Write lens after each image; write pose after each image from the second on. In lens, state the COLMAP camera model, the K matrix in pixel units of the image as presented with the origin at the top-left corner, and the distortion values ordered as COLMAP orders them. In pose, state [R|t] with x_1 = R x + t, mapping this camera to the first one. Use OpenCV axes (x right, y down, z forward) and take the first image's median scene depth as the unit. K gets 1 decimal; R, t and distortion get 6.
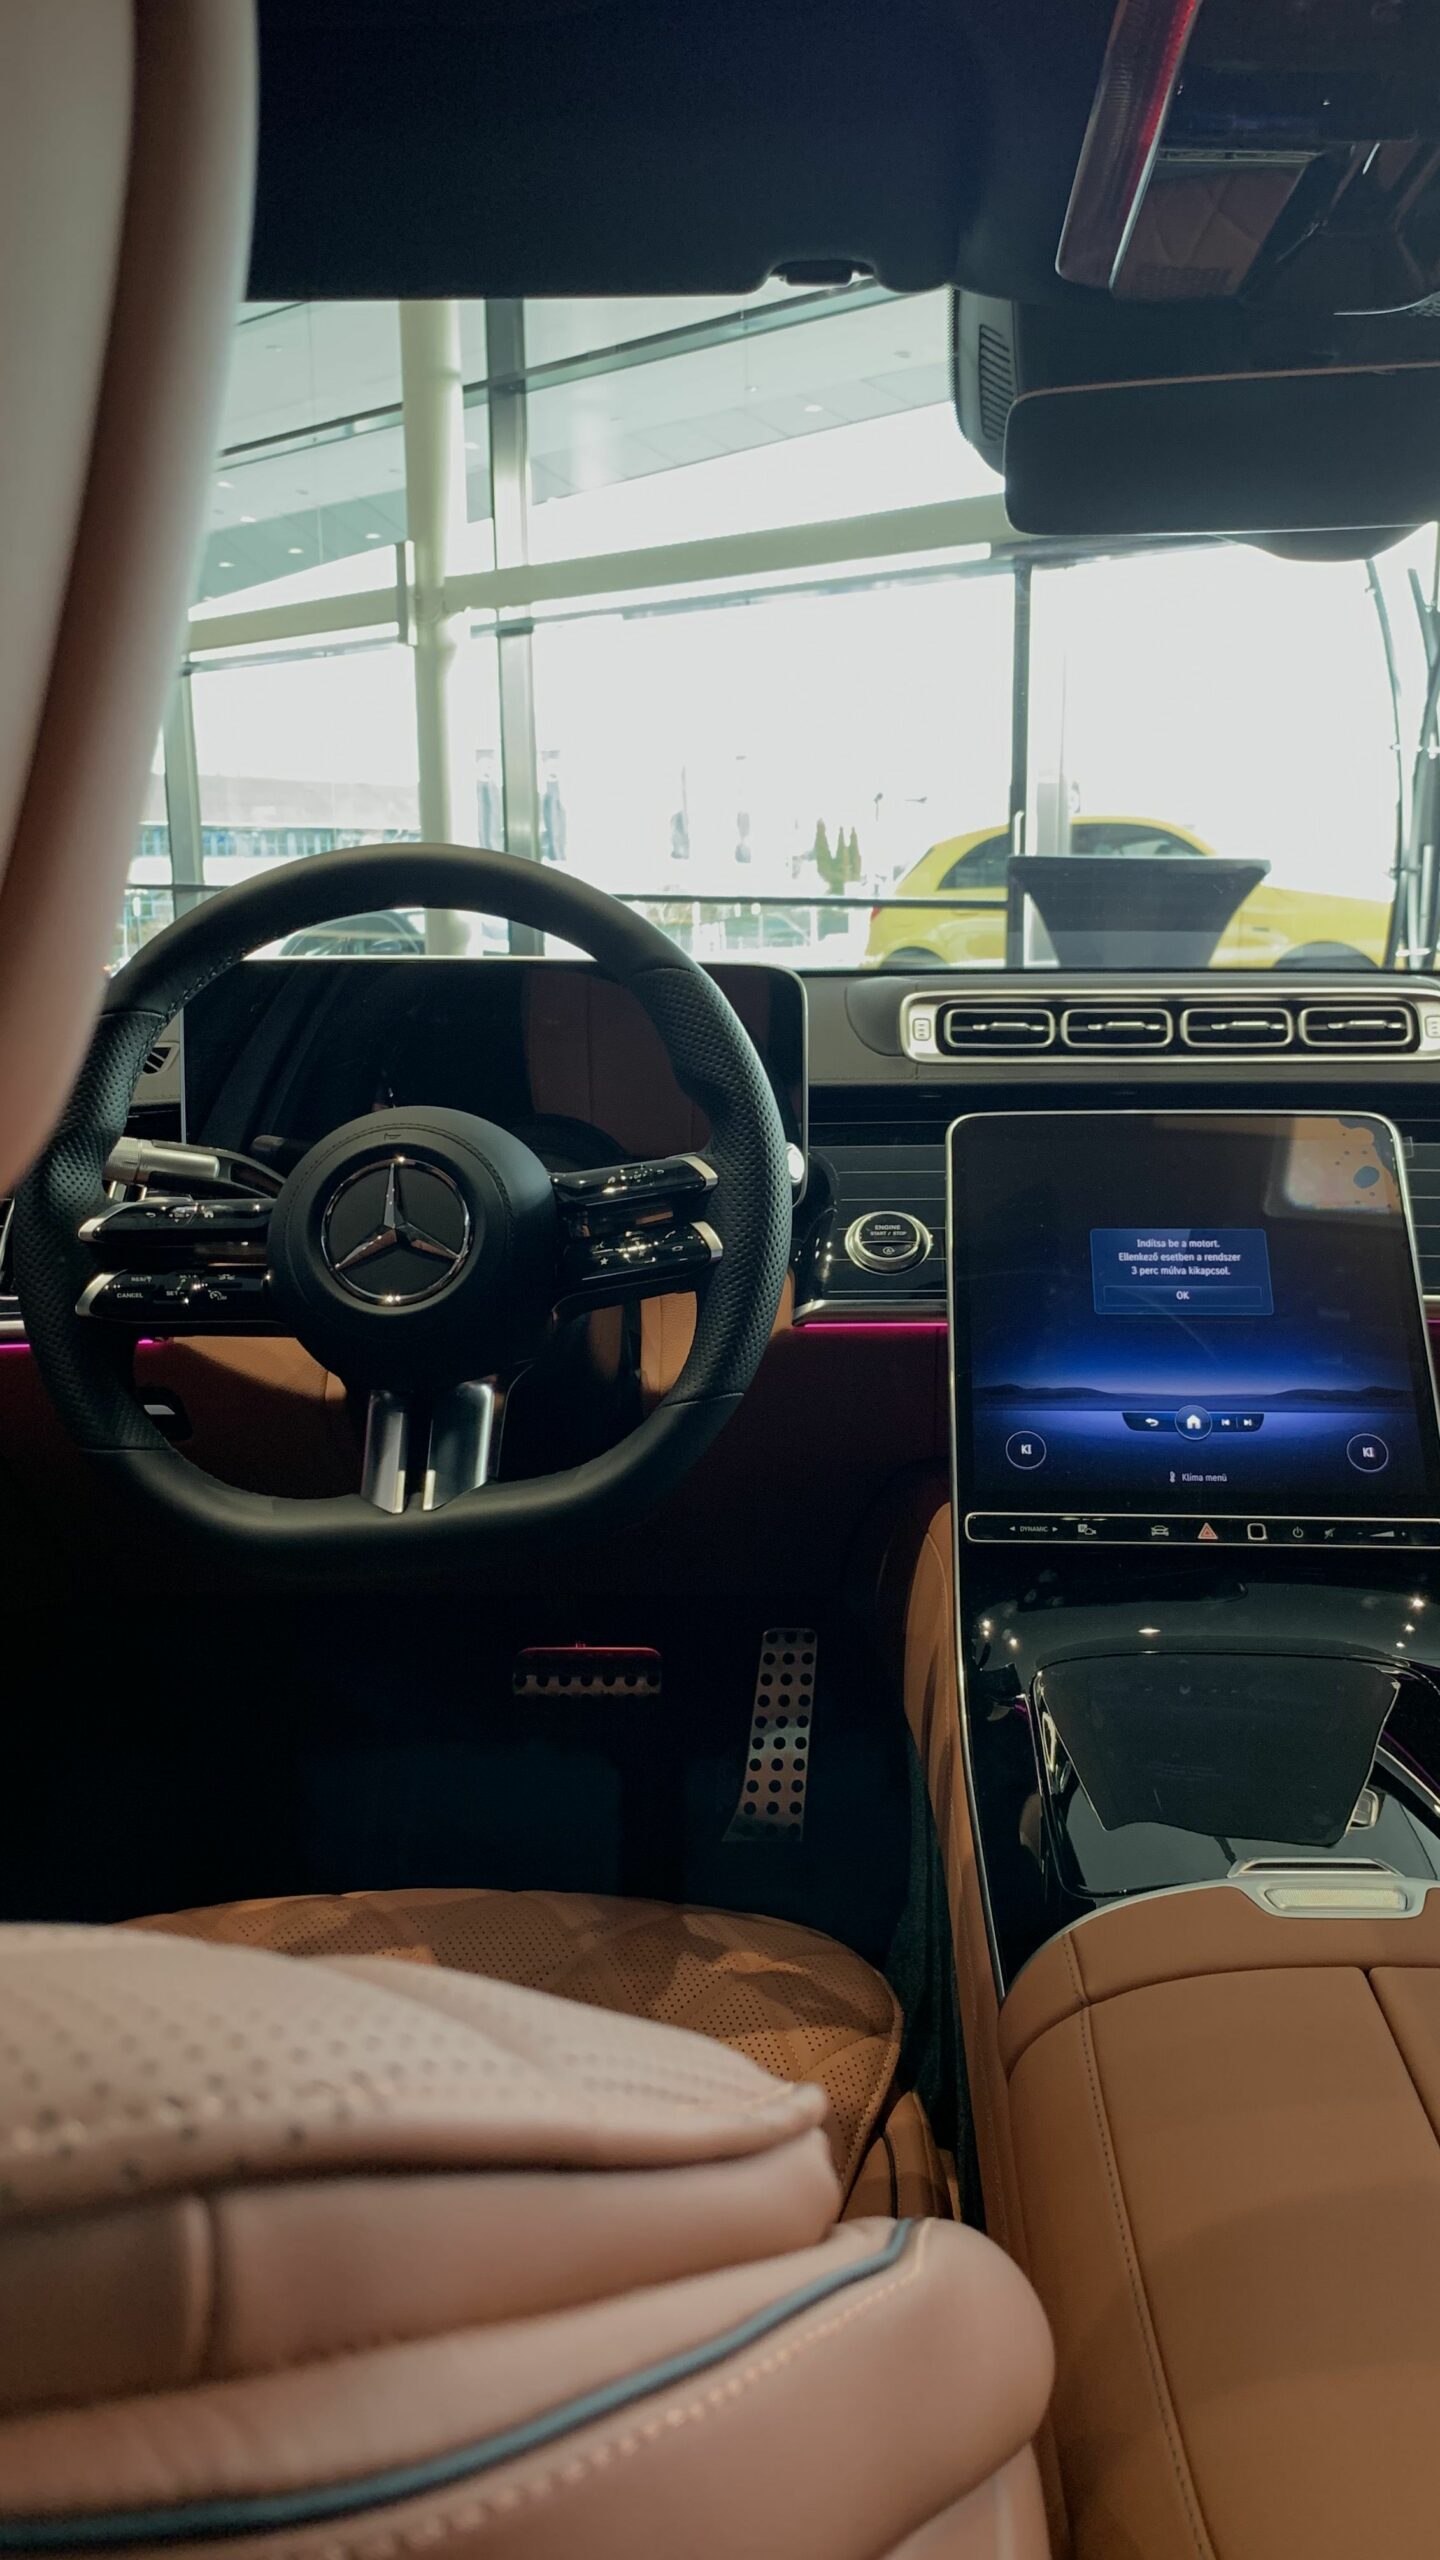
lens RADIAL K [[1945.0, 0, 844.9], [0, 1945.0, 1270.9], [0, 0, 1]] dist [0.095795, -0.151103]
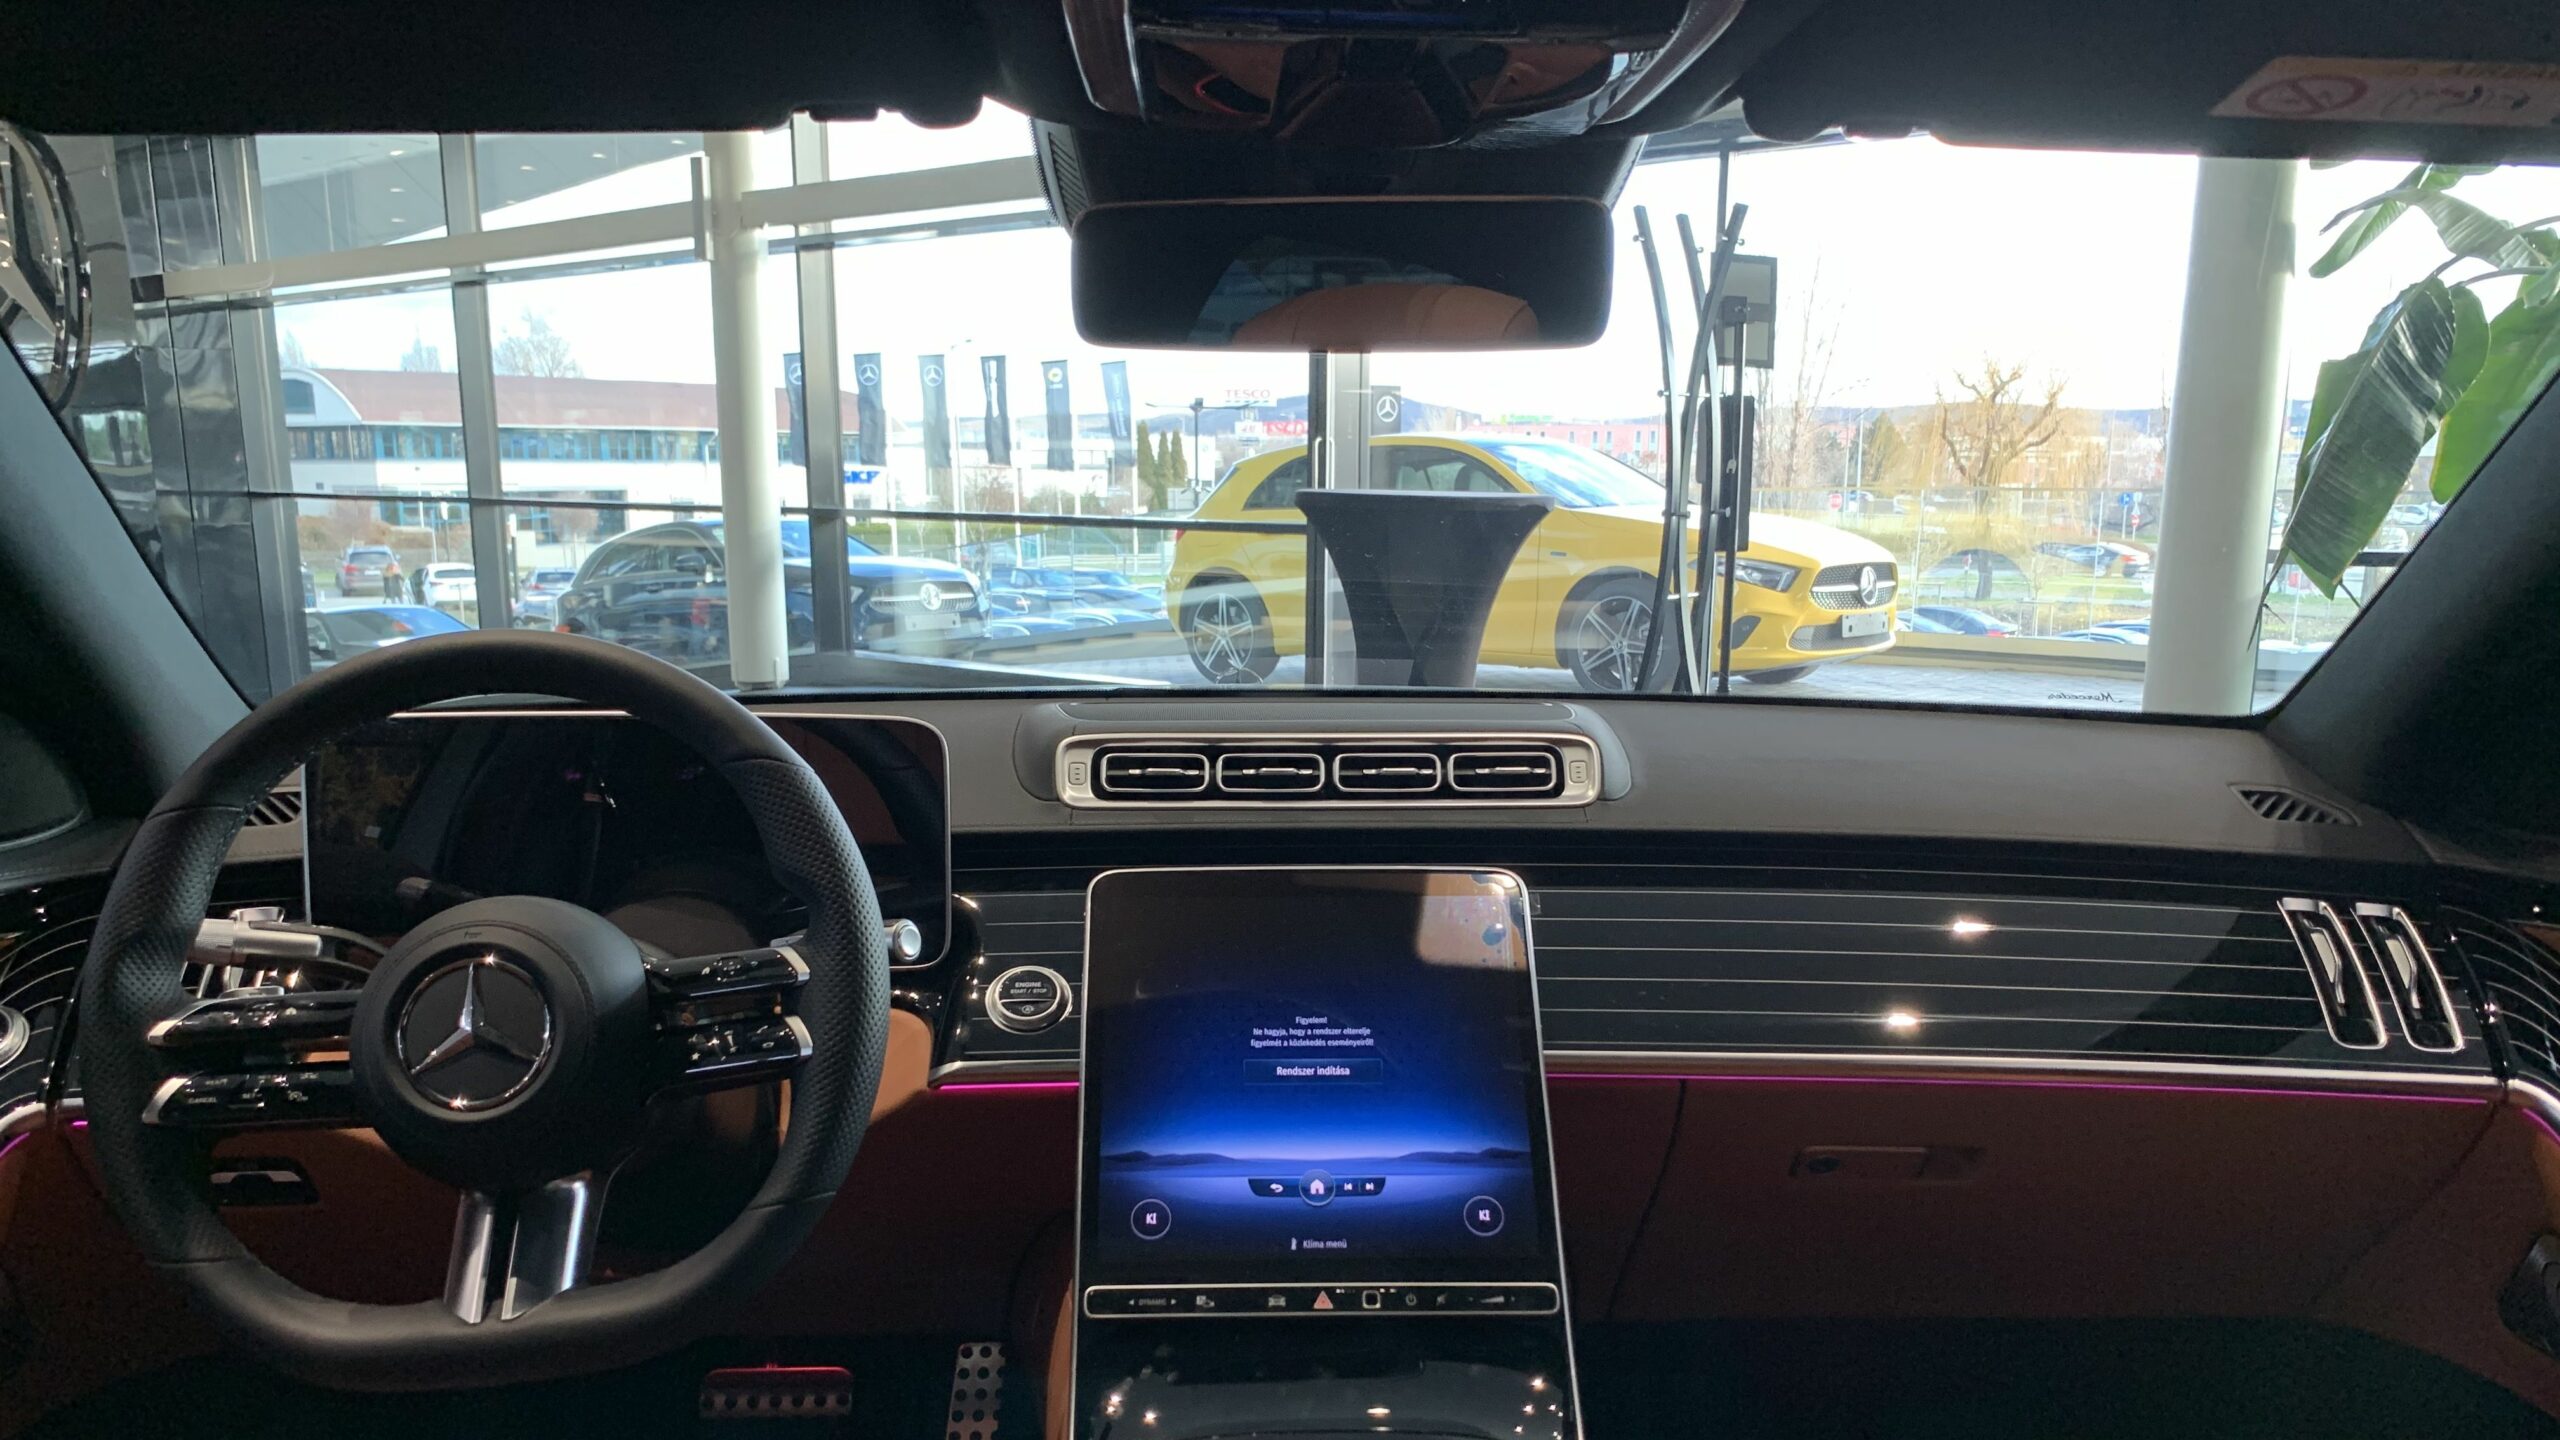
lens RADIAL K [[1945.0, 0, 1274.8], [0, 1945.0, 864.5], [0, 0, 1]] dist [0.095795, -0.151103]
pose [[0.998690, -0.005881, 0.050838, 0.104031], [0.006062, 0.999976, -0.003406, -0.084644], [-0.050817, 0.003709, 0.998701, -0.010048]]
